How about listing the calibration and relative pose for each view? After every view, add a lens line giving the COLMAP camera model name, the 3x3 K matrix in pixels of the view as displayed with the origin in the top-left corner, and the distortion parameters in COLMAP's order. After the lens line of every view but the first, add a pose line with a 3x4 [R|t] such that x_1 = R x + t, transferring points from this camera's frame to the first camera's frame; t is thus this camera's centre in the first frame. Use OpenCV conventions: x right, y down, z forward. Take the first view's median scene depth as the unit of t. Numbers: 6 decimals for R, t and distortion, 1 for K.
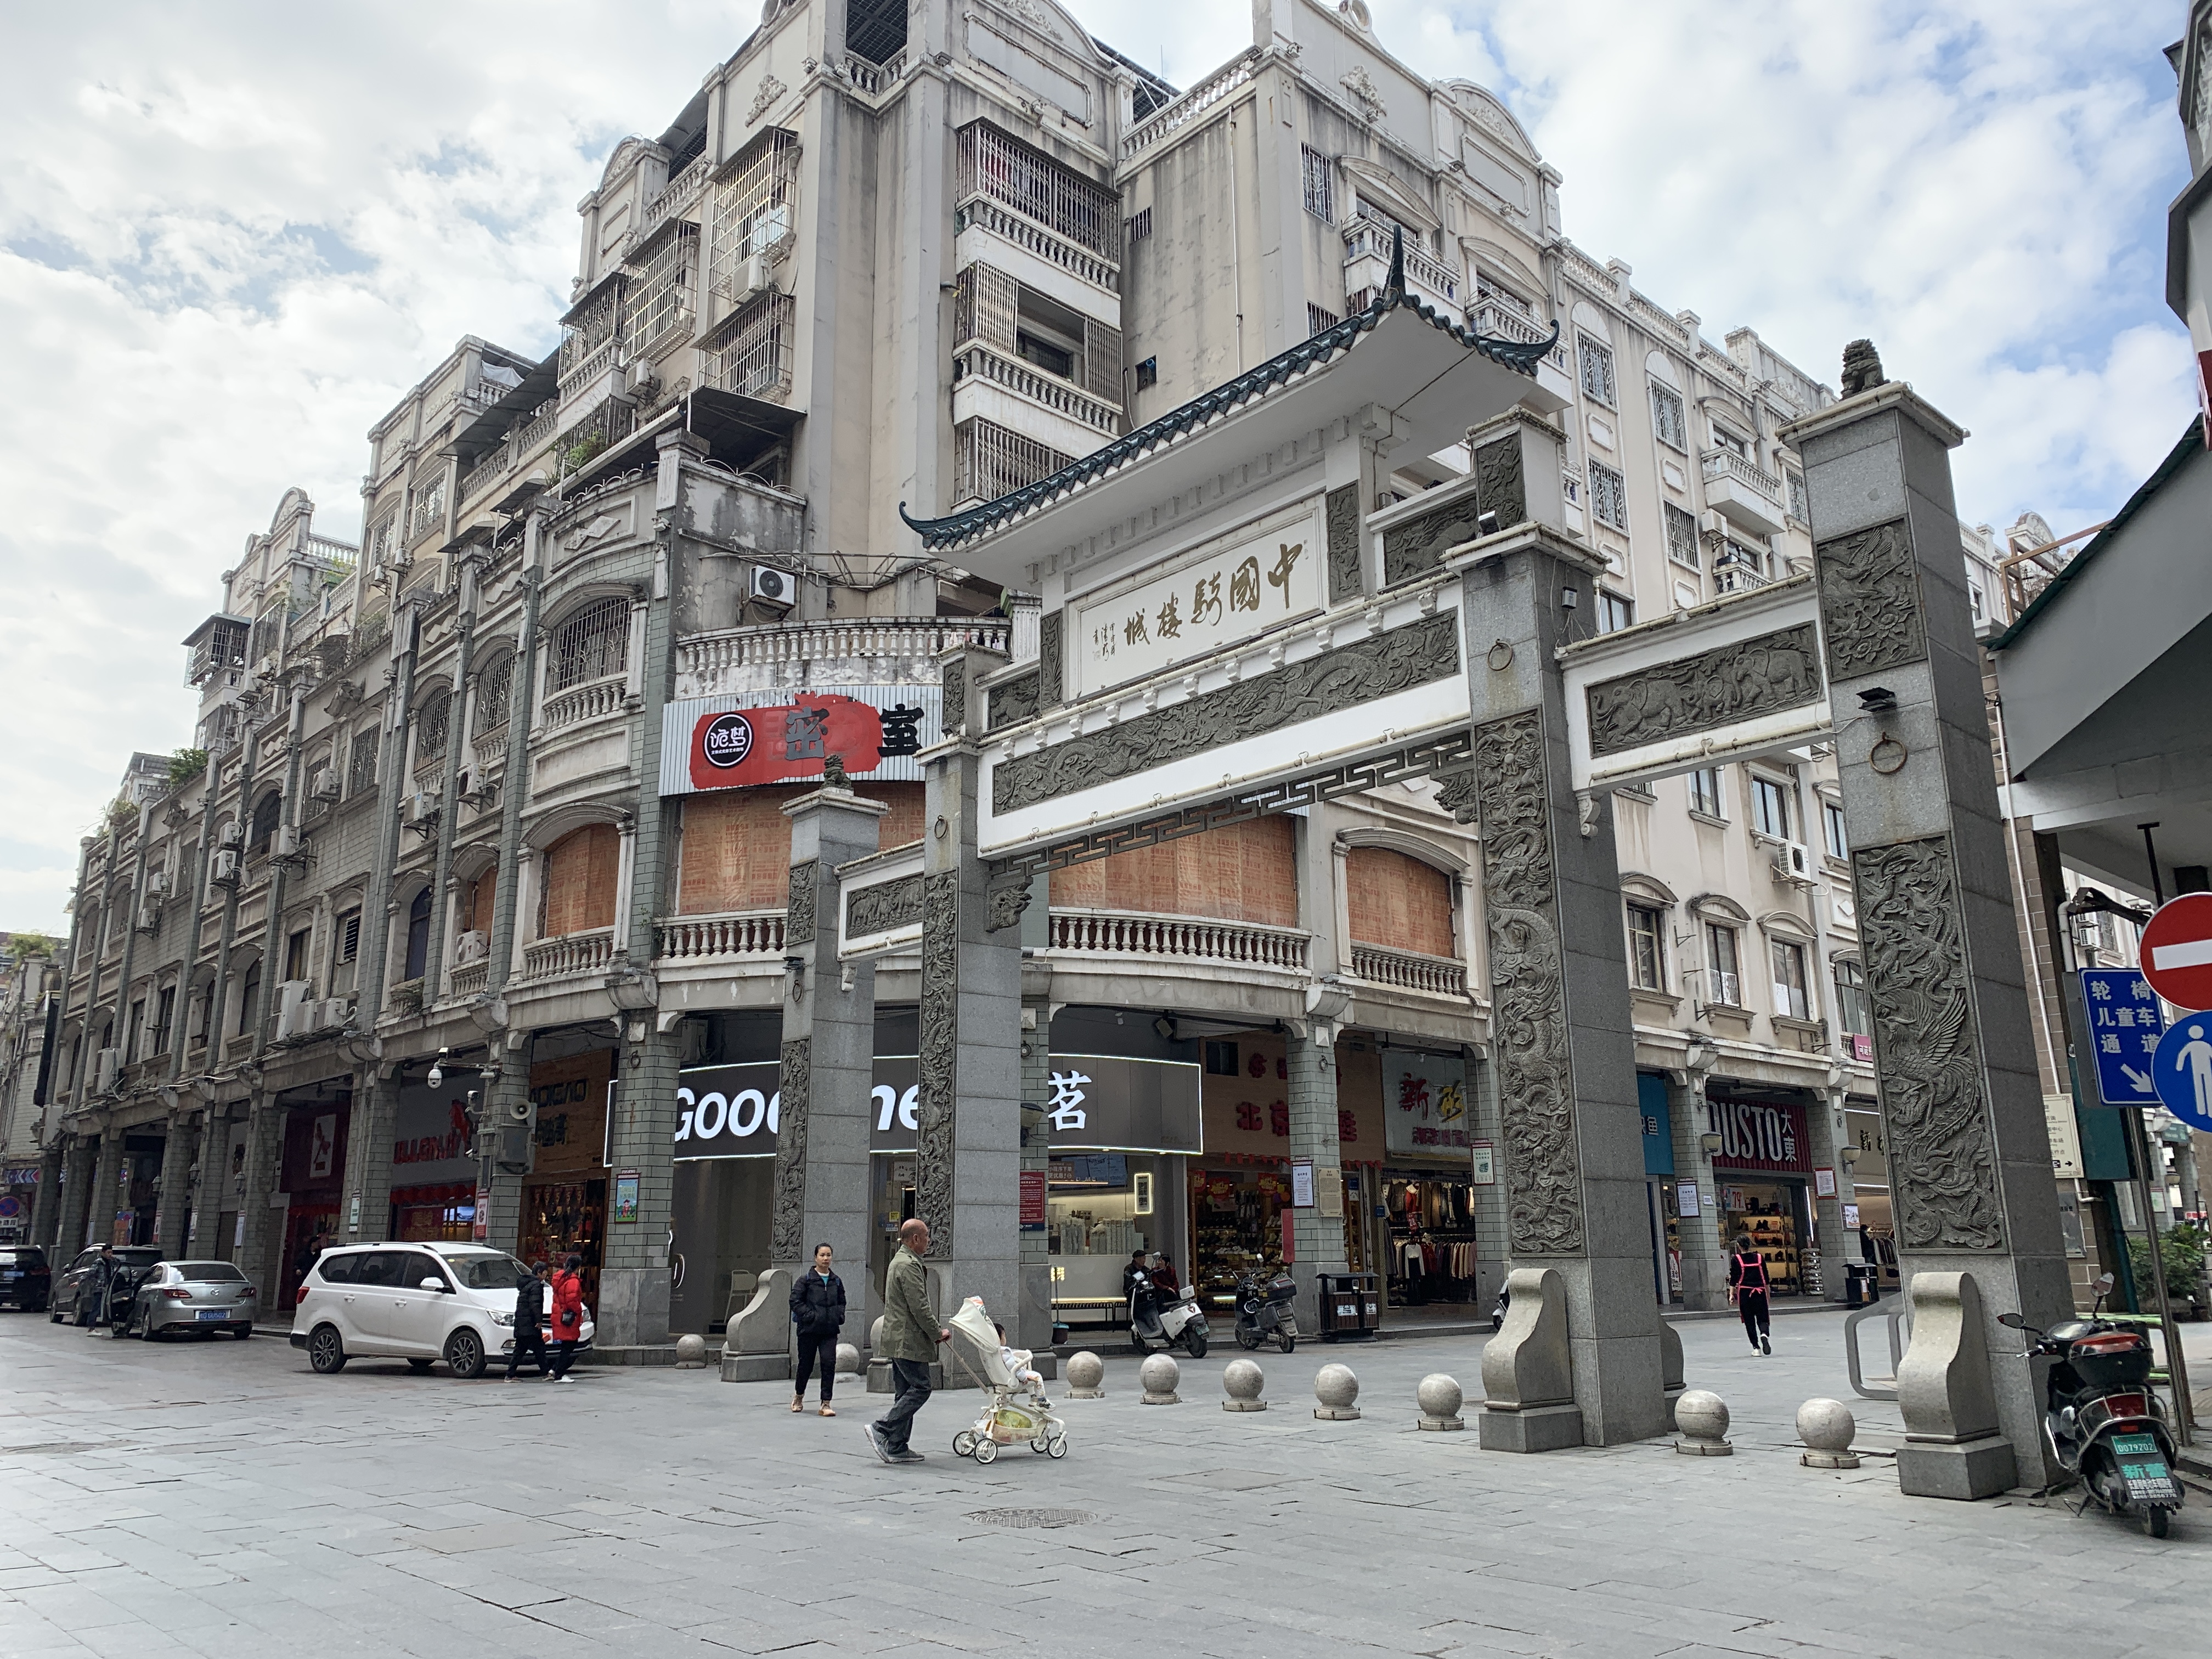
lens RADIAL K [[1613.0, 0, 1115.5], [0, 1613.0, 834.6], [0, 0, 1]] dist [0.068928, -0.080102]
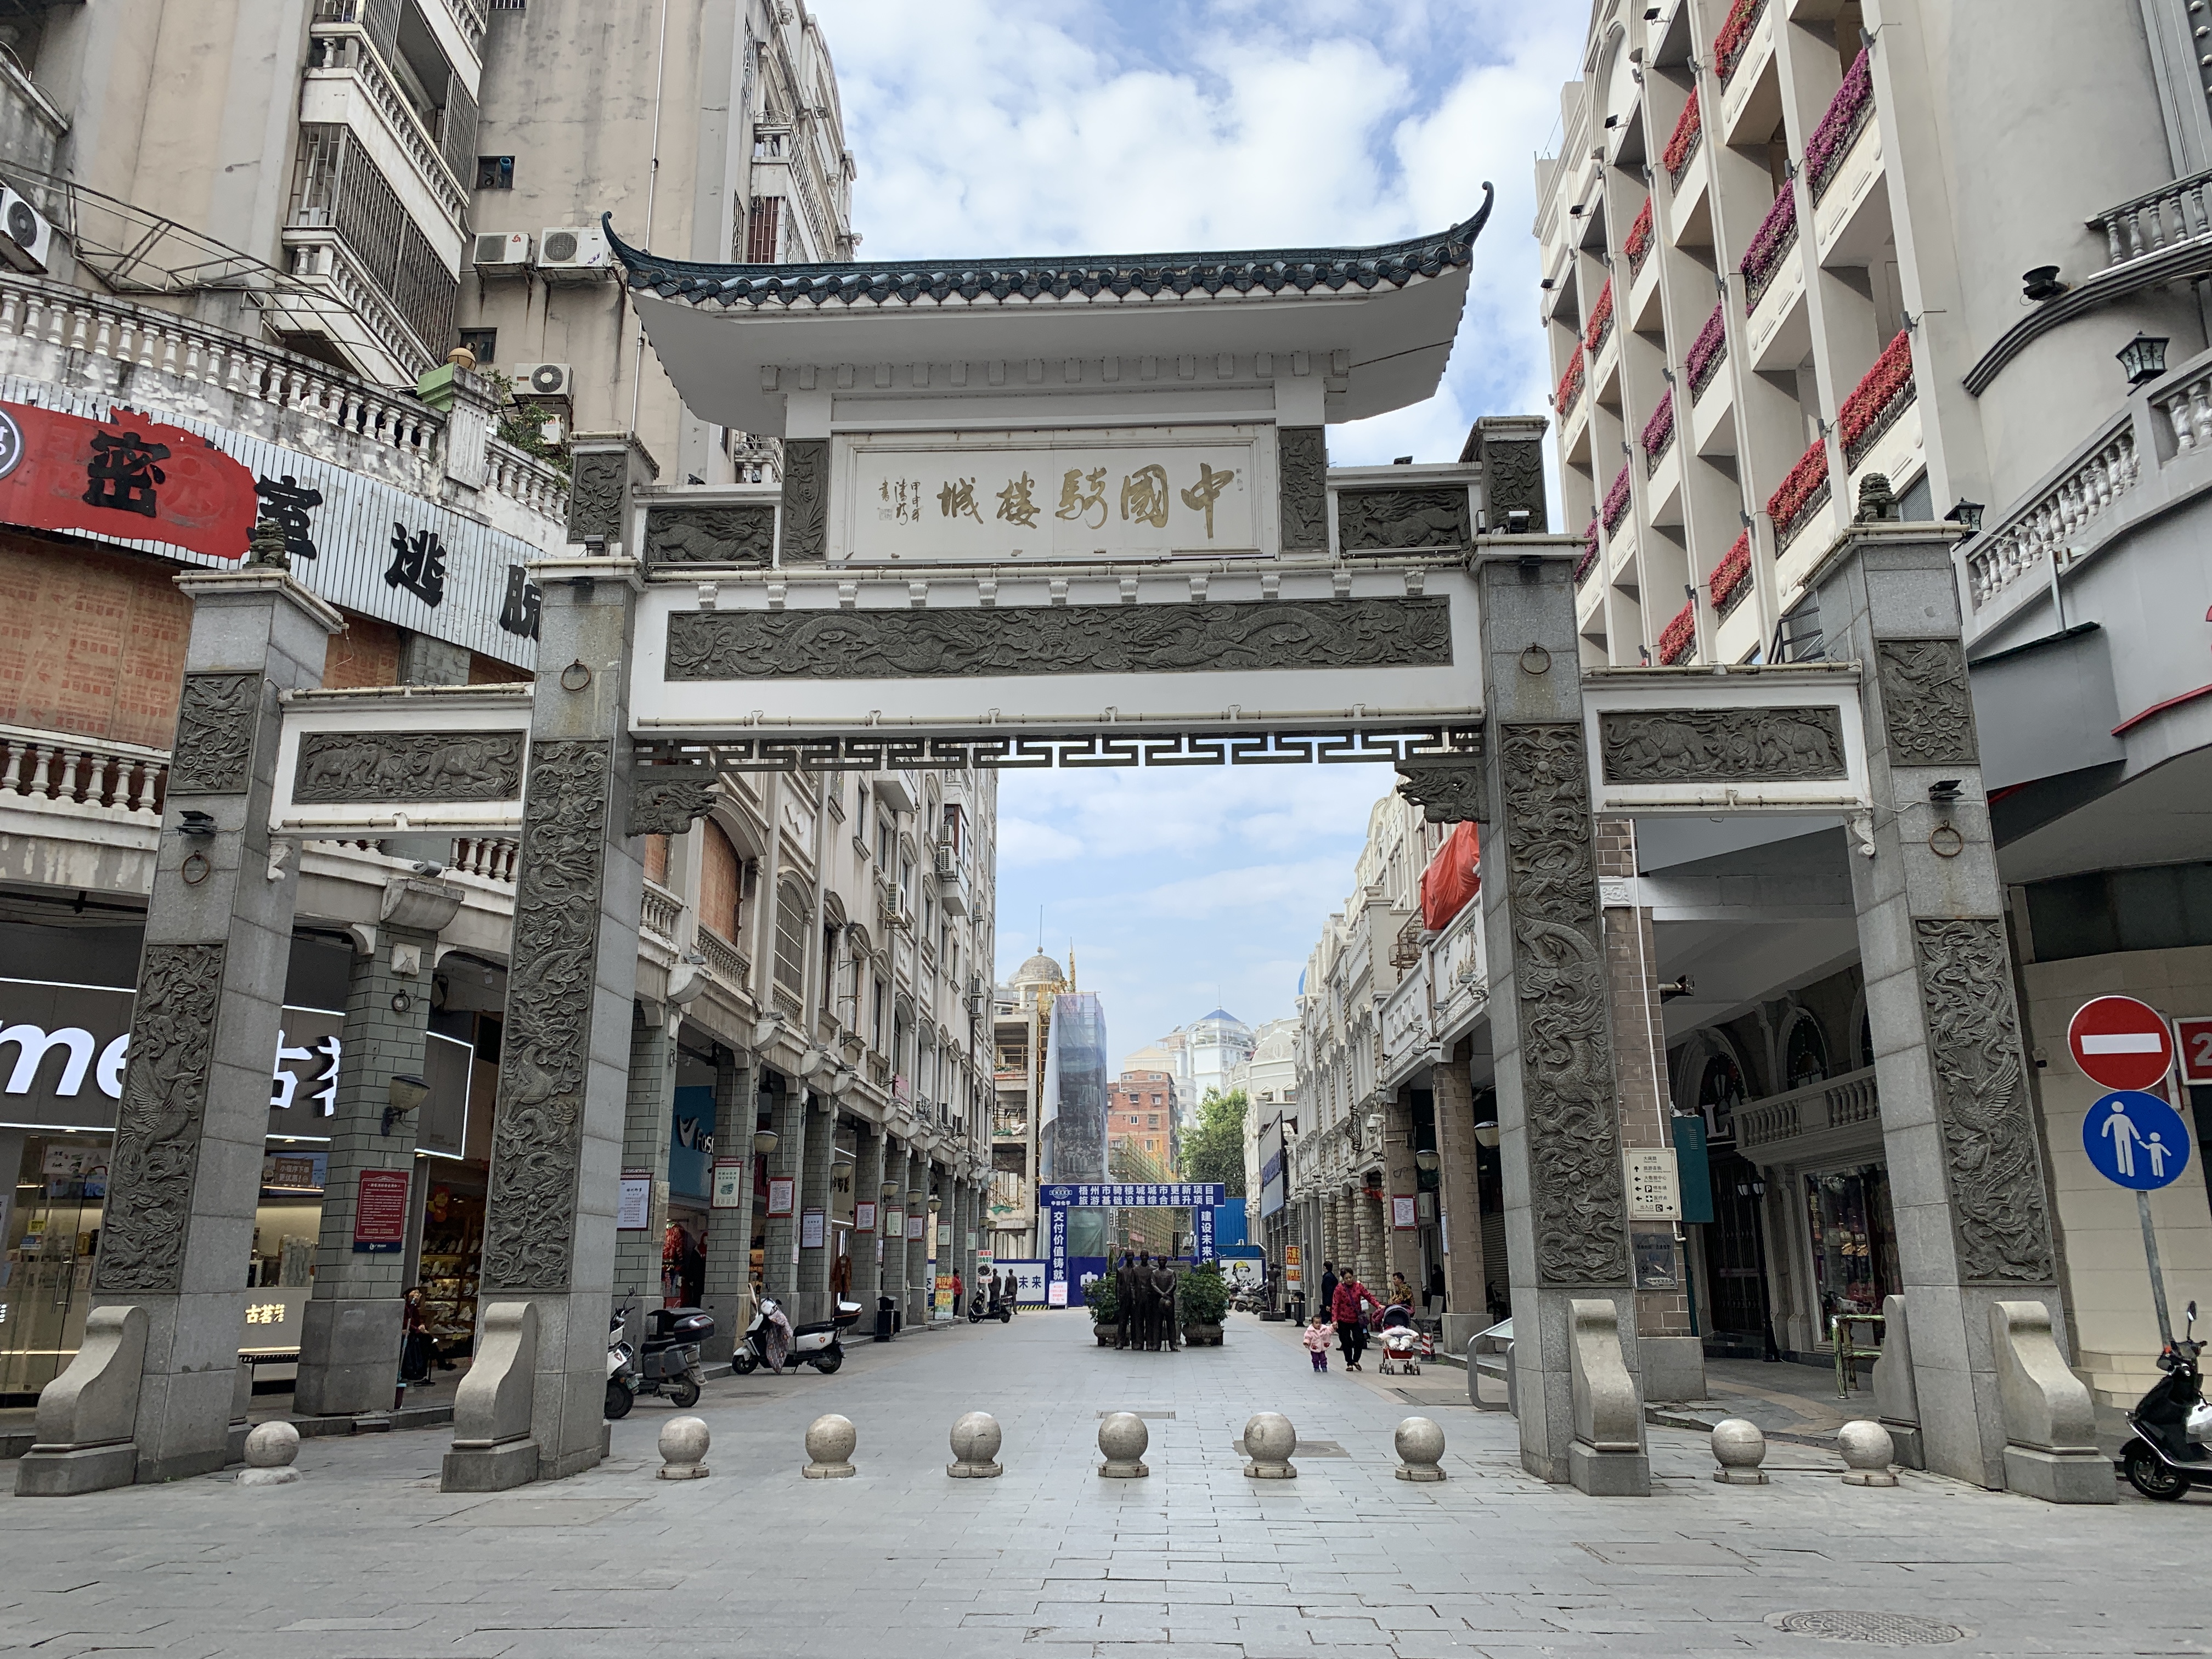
lens RADIAL K [[1613.0, 0, 1115.5], [0, 1613.0, 834.6], [0, 0, 1]] dist [0.068928, -0.080102]
pose [[0.722062, 0.186762, 0.666143, -0.470462], [-0.175065, 0.980860, -0.085236, 0.097773], [-0.669312, -0.055073, 0.740937, 0.372971]]
